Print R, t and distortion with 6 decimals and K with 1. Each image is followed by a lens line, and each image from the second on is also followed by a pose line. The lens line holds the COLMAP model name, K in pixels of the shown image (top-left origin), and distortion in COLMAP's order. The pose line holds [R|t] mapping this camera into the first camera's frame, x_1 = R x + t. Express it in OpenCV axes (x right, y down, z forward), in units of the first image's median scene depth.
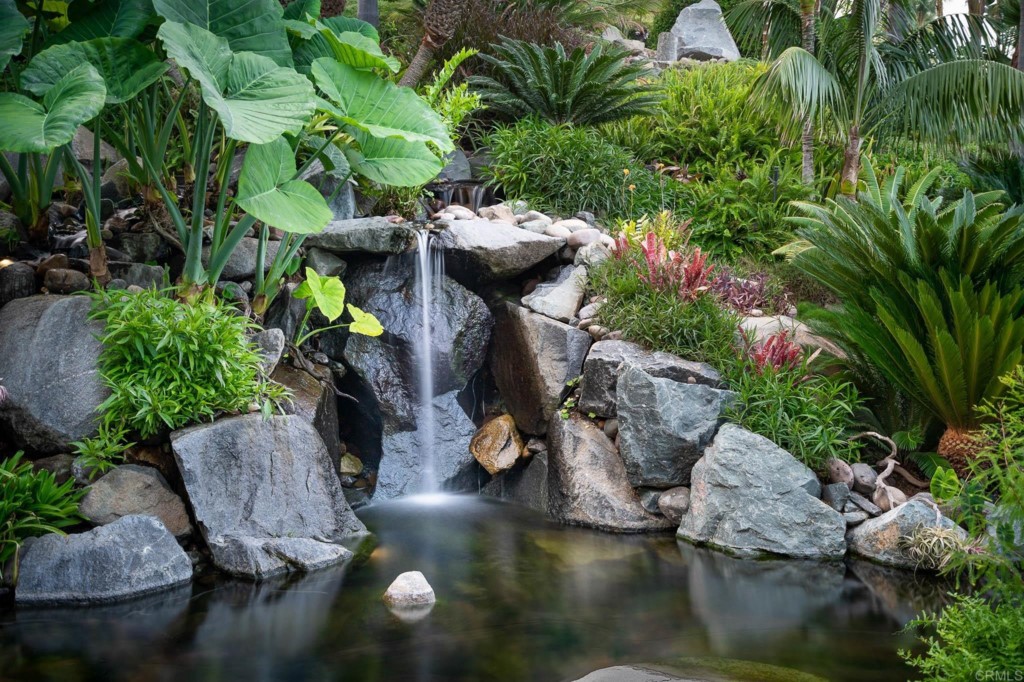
lens RADIAL K [[1009.9, 0, 512.0], [0, 1009.9, 341.0], [0, 0, 1]] dist [0.009828, 0.002337]
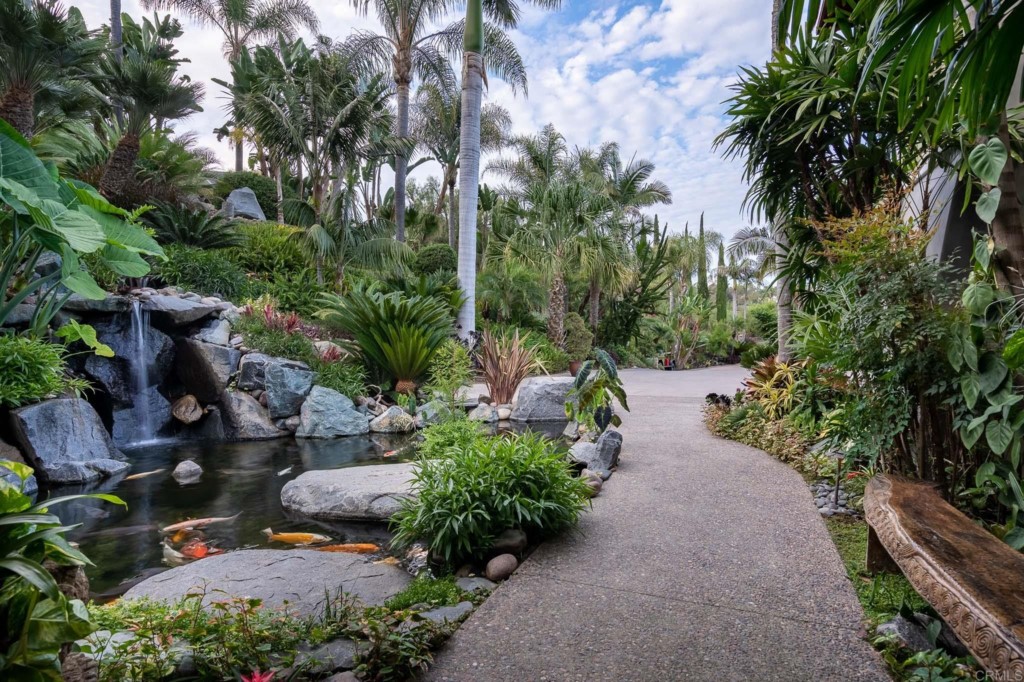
lens RADIAL K [[508.7, 0, 512.0], [0, 508.7, 341.0], [0, 0, 1]] dist [-0.001116, 0.014071]
pose [[0.758290, -0.025165, 0.651431, -0.194475], [0.054463, 0.998207, -0.024835, 0.030353], [-0.649638, 0.054311, 0.758301, -0.186047]]
